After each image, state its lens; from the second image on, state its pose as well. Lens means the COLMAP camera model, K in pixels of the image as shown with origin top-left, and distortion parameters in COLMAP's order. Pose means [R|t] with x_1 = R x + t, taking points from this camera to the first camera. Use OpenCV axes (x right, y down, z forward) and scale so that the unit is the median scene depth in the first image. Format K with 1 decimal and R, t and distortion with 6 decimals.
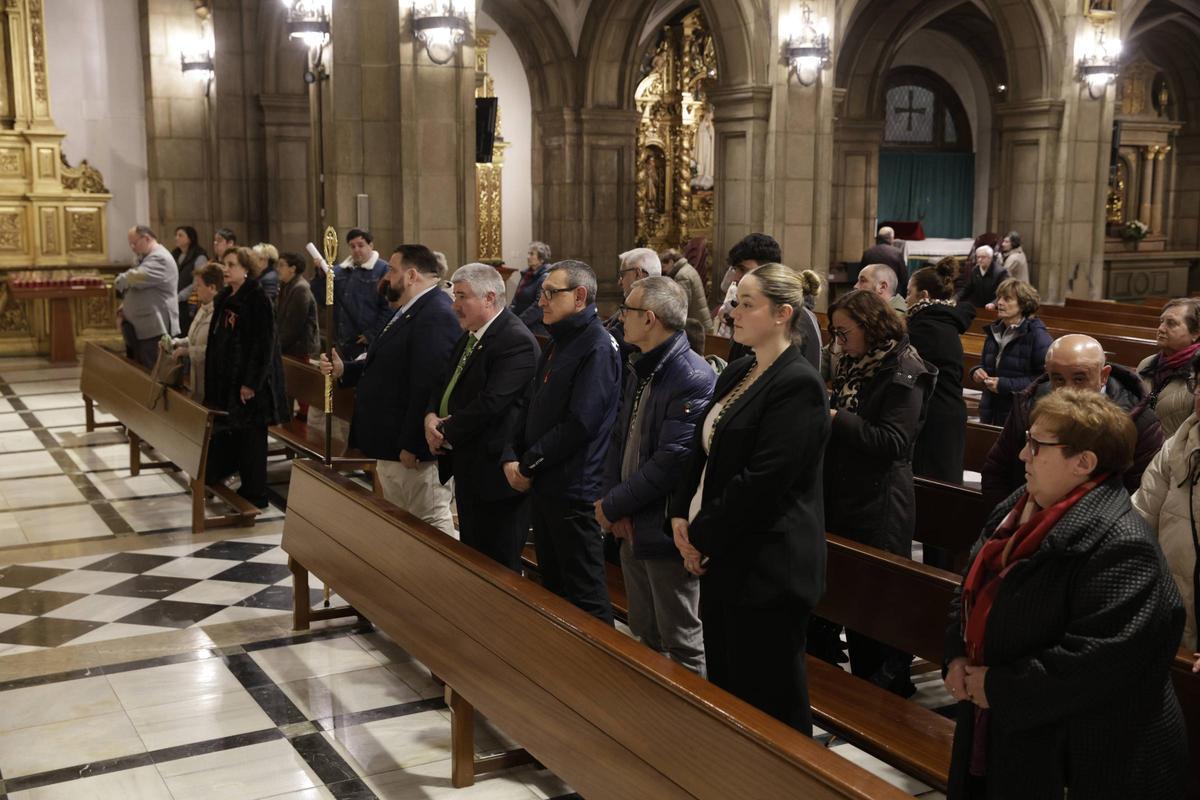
lens RADIAL K [[1341.8, 0, 600.0], [0, 1341.8, 400.0], [0, 0, 1]] dist [0.011927, 0.046297]
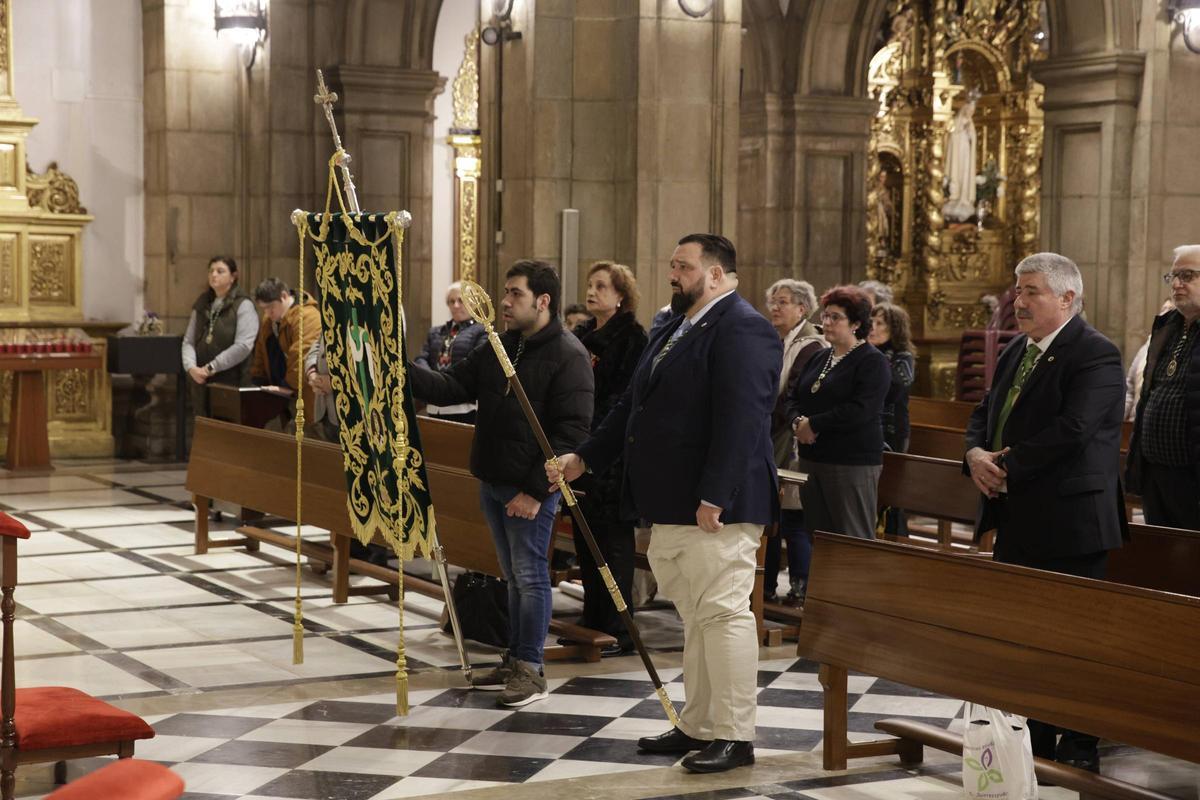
lens RADIAL K [[2209.9, 0, 586.6], [0, 2209.9, 401.8], [0, 0, 1]] dist [0.214274, 0.078931]
pose [[0.999961, 0.007439, 0.004833, -0.128184], [-0.006991, 0.996182, -0.087026, 0.028687], [-0.005462, 0.086989, 0.996194, -0.067954]]
